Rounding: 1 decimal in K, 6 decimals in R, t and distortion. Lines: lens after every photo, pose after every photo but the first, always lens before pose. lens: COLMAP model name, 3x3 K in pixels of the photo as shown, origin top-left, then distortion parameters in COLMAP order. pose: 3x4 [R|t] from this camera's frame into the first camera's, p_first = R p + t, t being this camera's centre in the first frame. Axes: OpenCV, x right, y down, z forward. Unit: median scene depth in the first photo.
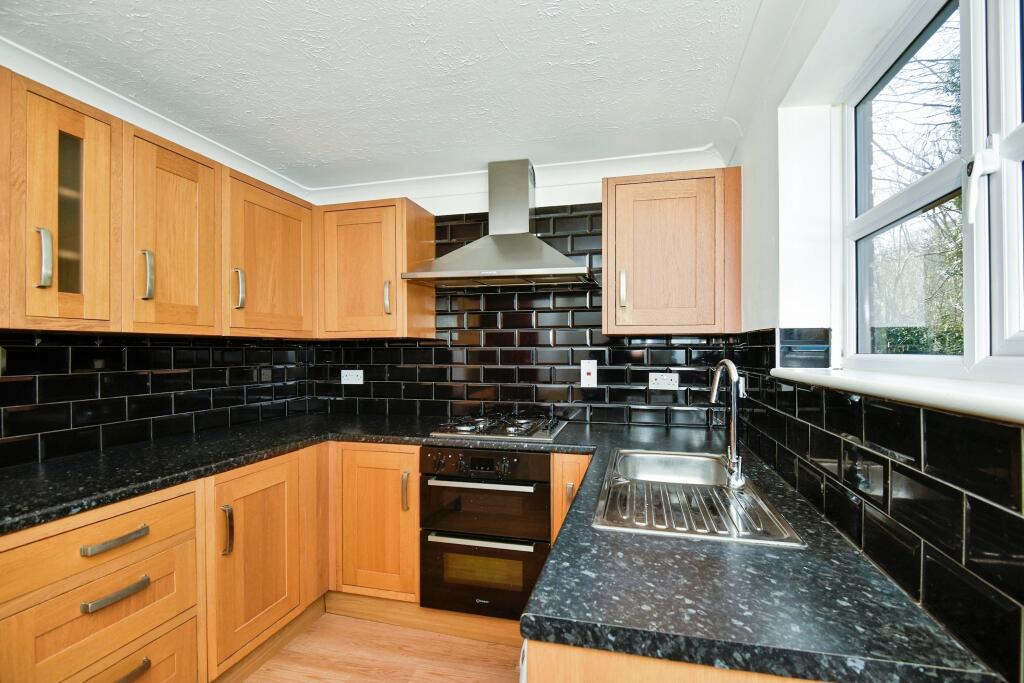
lens RADIAL K [[475.0, 0, 511.2], [0, 475.0, 353.9], [0, 0, 1]] dist [0.000594, -0.000094]
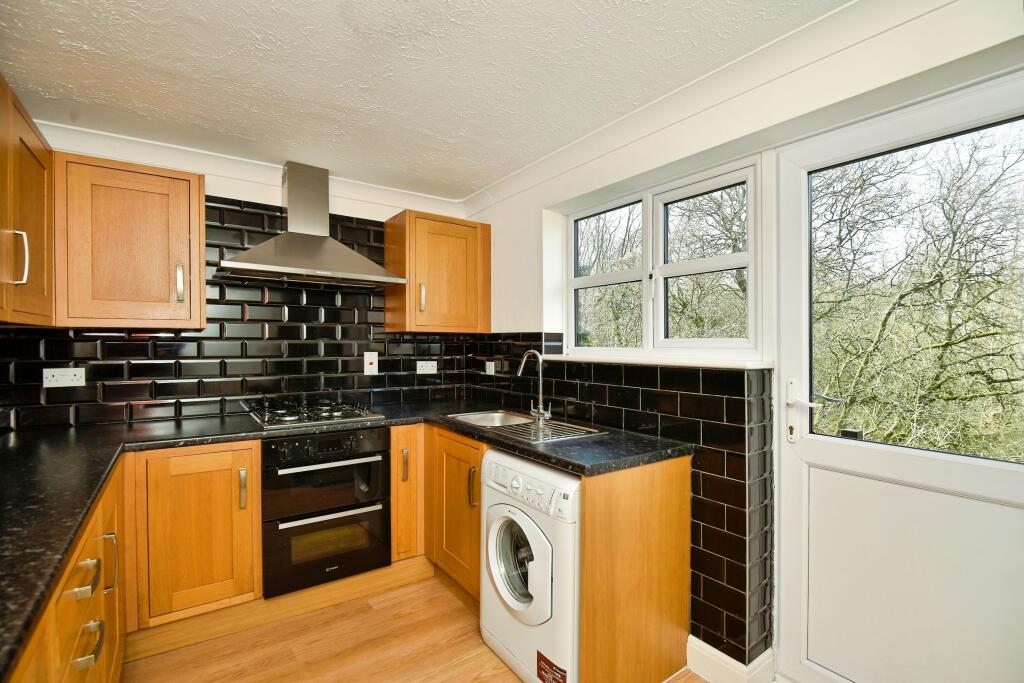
lens RADIAL K [[482.1, 0, 516.8], [0, 482.1, 347.7], [0, 0, 1]] dist [-0.002515, -0.000583]
pose [[0.640329, -0.001452, 0.768099, -0.588062], [-0.000501, 0.999997, 0.002308, -0.000876], [-0.768100, -0.001863, 0.640327, -0.053194]]
